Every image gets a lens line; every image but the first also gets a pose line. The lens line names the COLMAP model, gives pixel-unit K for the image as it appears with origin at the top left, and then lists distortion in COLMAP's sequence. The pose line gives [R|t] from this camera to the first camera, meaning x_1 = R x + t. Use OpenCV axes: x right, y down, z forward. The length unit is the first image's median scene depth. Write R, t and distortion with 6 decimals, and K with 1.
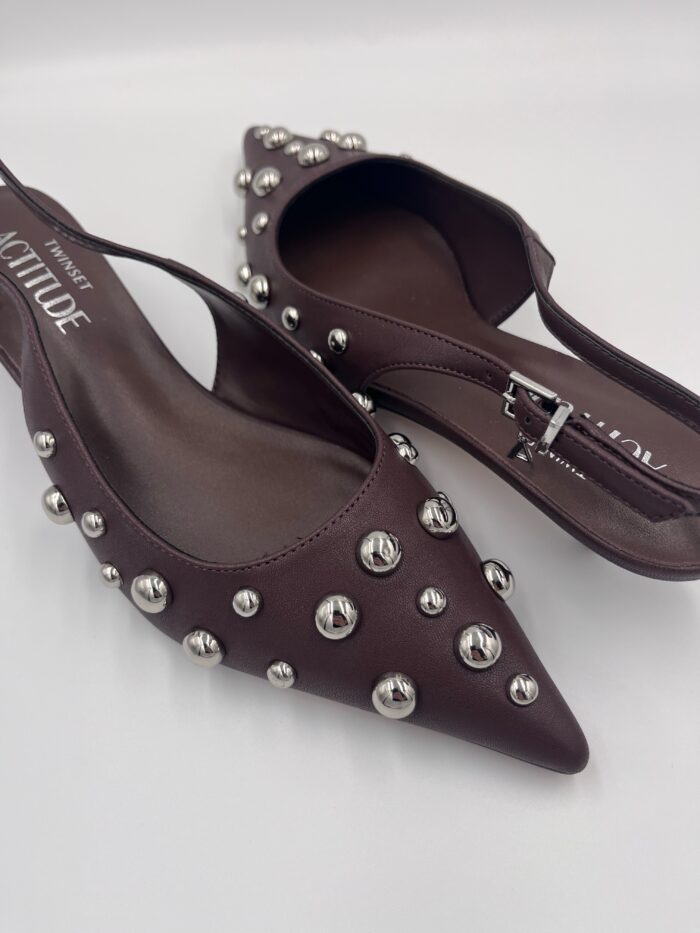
lens RADIAL K [[709.2, 0, 337.6], [0, 709.2, 465.6], [0, 0, 1]] dist [0.078766, -0.001644]
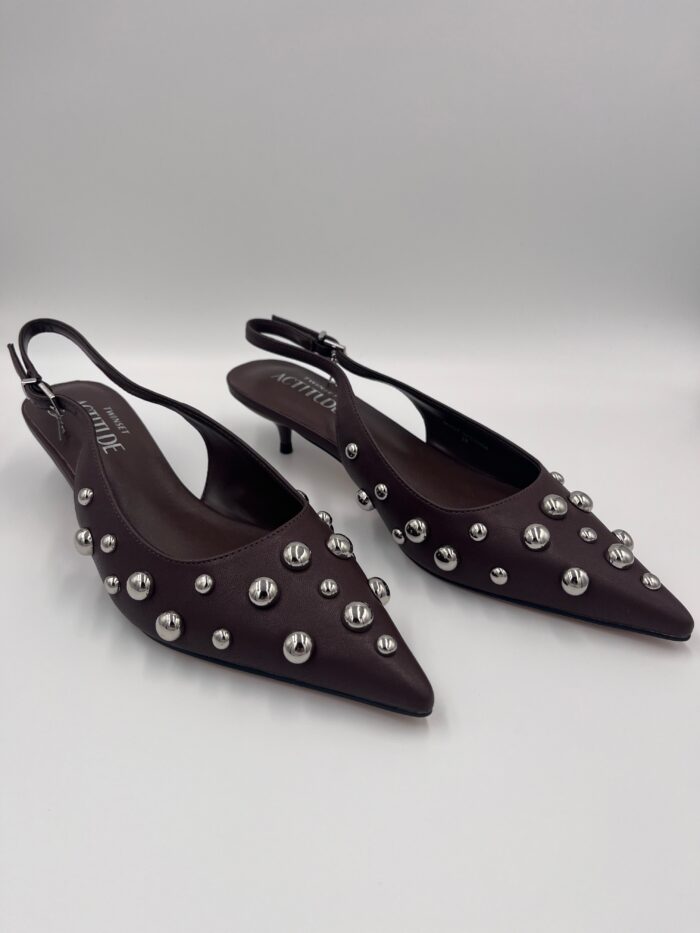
lens RADIAL K [[709.2, 0, 337.6], [0, 709.2, 465.6], [0, 0, 1]] dist [0.078766, -0.001644]
pose [[0.998846, 0.046829, -0.010647, 0.147470], [-0.046967, 0.906317, -0.419981, 0.551245], [-0.010018, 0.419997, 0.907470, -0.433424]]
